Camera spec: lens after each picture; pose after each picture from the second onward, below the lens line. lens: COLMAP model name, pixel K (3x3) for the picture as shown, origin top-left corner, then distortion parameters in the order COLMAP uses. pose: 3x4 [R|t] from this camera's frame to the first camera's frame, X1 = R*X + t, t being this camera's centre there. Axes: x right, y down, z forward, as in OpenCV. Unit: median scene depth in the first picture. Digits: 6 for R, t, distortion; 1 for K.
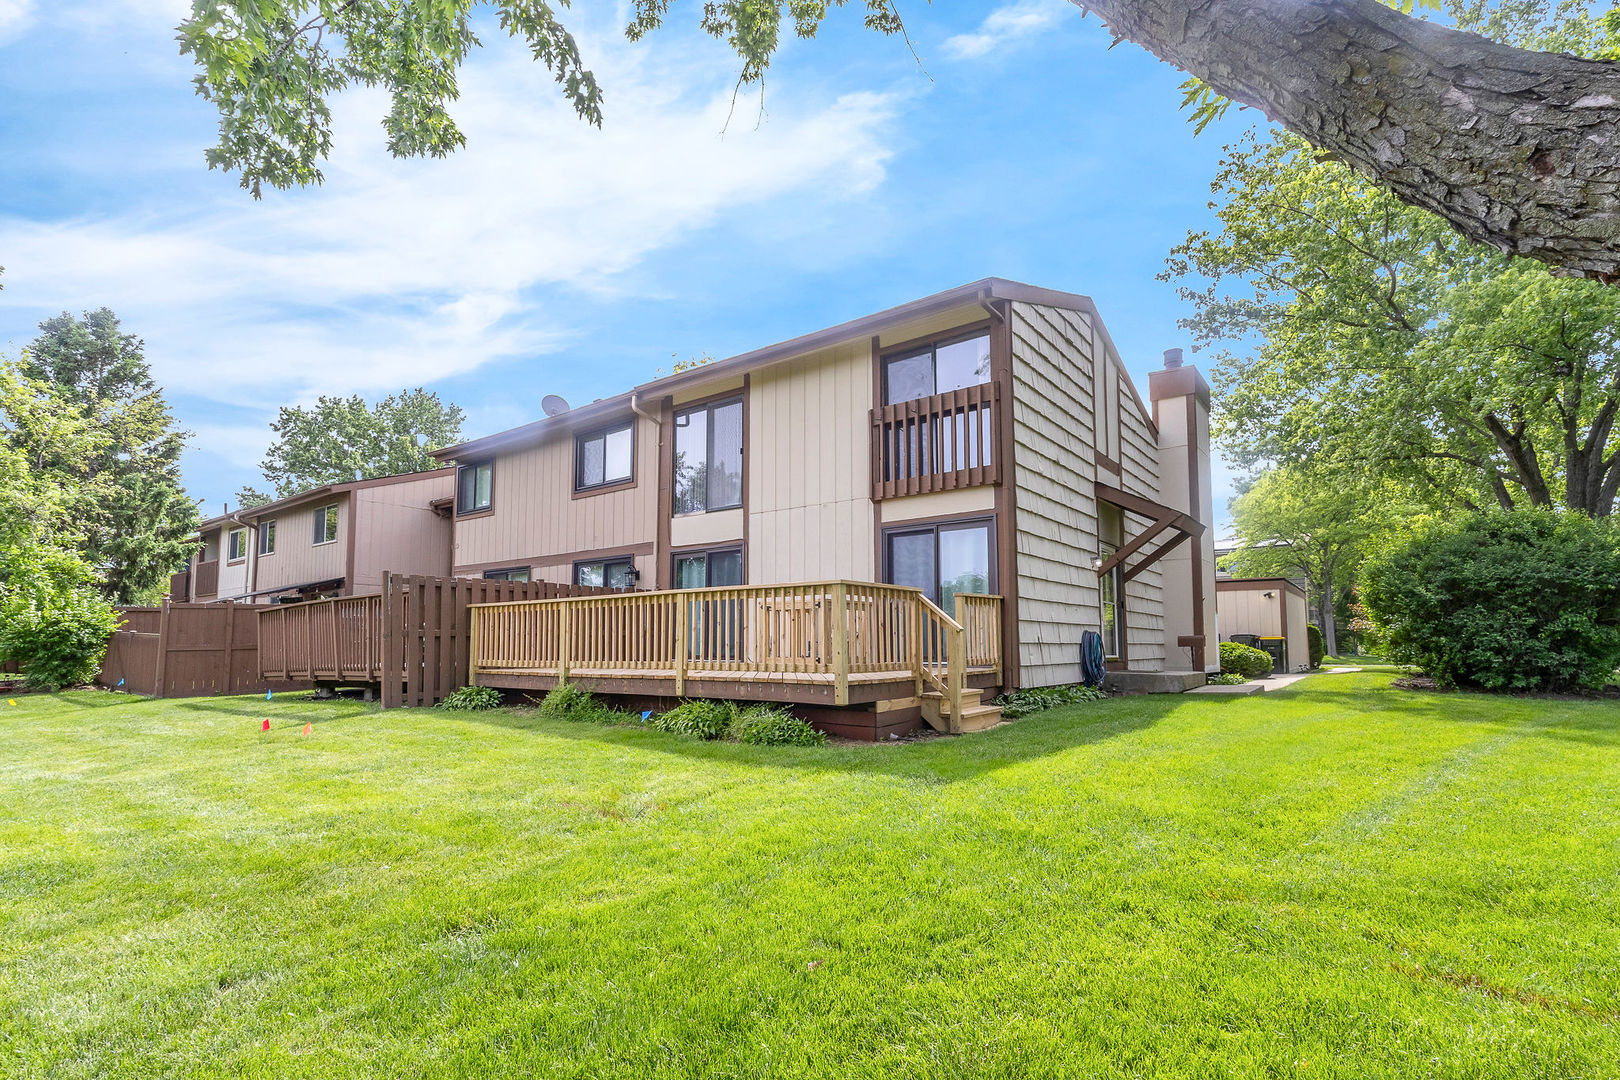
lens RADIAL K [[760.9, 0, 807.0], [0, 760.9, 547.7], [0, 0, 1]] dist [0.002023, -0.000293]
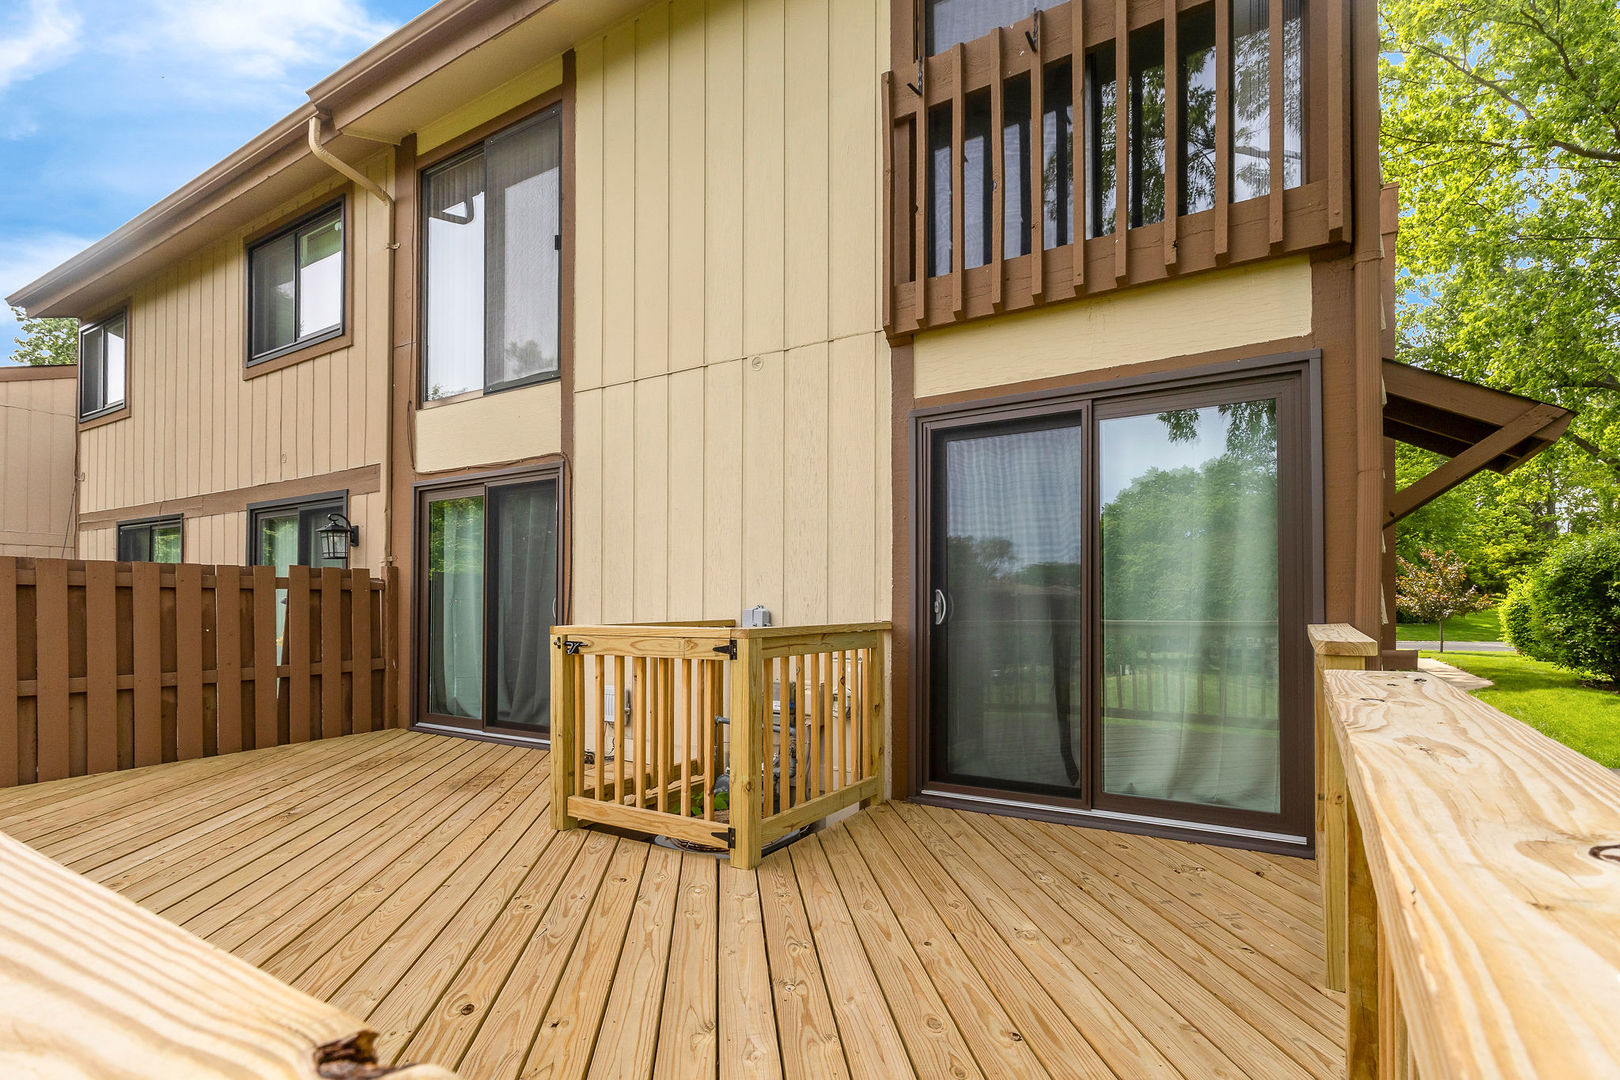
lens RADIAL K [[760.9, 0, 810.9], [0, 760.9, 532.5], [0, 0, 1]] dist [0.002023, -0.000293]
pose [[0.996258, 0.000396, 0.086430, 0.016623], [-0.004644, 0.998790, 0.048952, 0.010921], [-0.086306, -0.049170, 0.995055, 0.580467]]
